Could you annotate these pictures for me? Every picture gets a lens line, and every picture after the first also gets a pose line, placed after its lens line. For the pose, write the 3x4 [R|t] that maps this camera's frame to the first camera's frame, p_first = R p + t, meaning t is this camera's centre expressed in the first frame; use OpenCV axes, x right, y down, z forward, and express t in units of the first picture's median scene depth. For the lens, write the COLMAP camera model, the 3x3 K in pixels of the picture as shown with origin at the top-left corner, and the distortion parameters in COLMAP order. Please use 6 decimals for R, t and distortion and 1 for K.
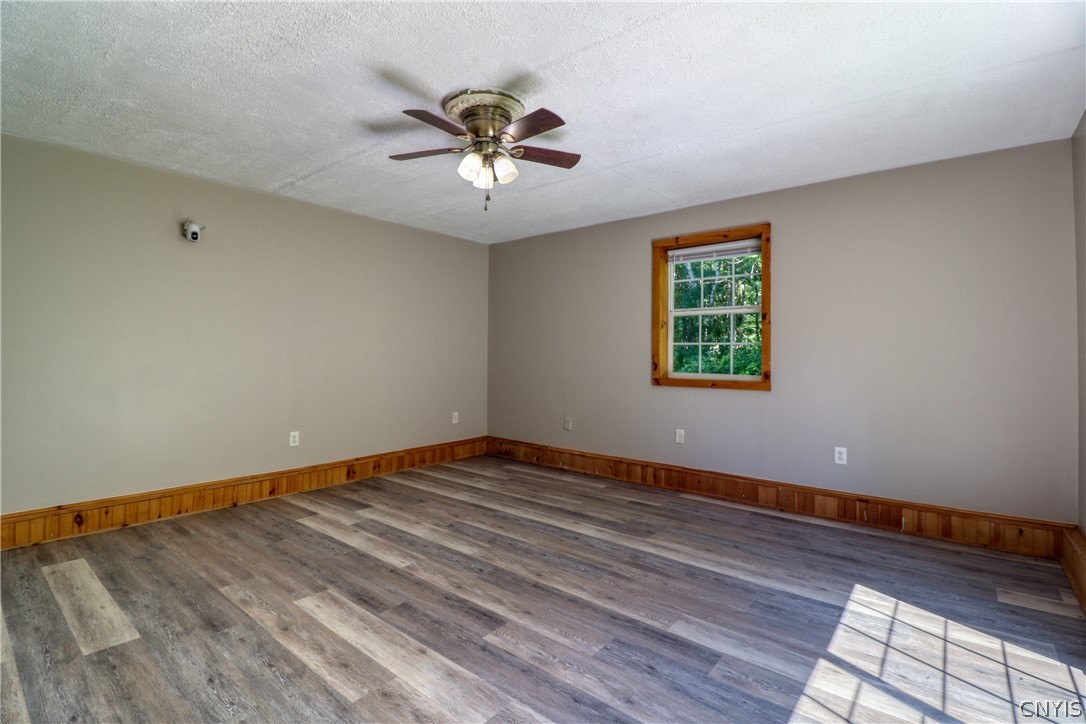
lens RADIAL K [[504.9, 0, 544.5], [0, 504.9, 343.0], [0, 0, 1]] dist [0.003016, -0.014529]
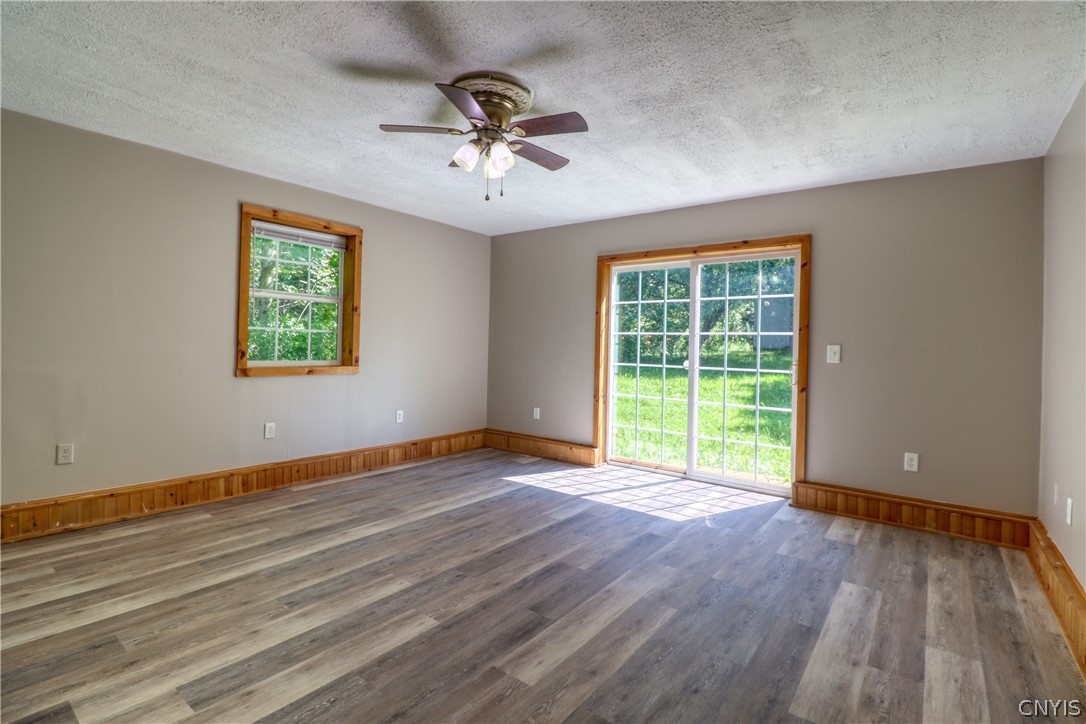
lens RADIAL K [[504.9, 0, 544.5], [0, 504.9, 343.0], [0, 0, 1]] dist [0.003016, -0.014529]
pose [[-0.026550, -0.001994, 0.999645, -0.915299], [-0.044947, 0.998989, 0.000799, 0.006268], [-0.998637, -0.044910, -0.026613, 0.755127]]
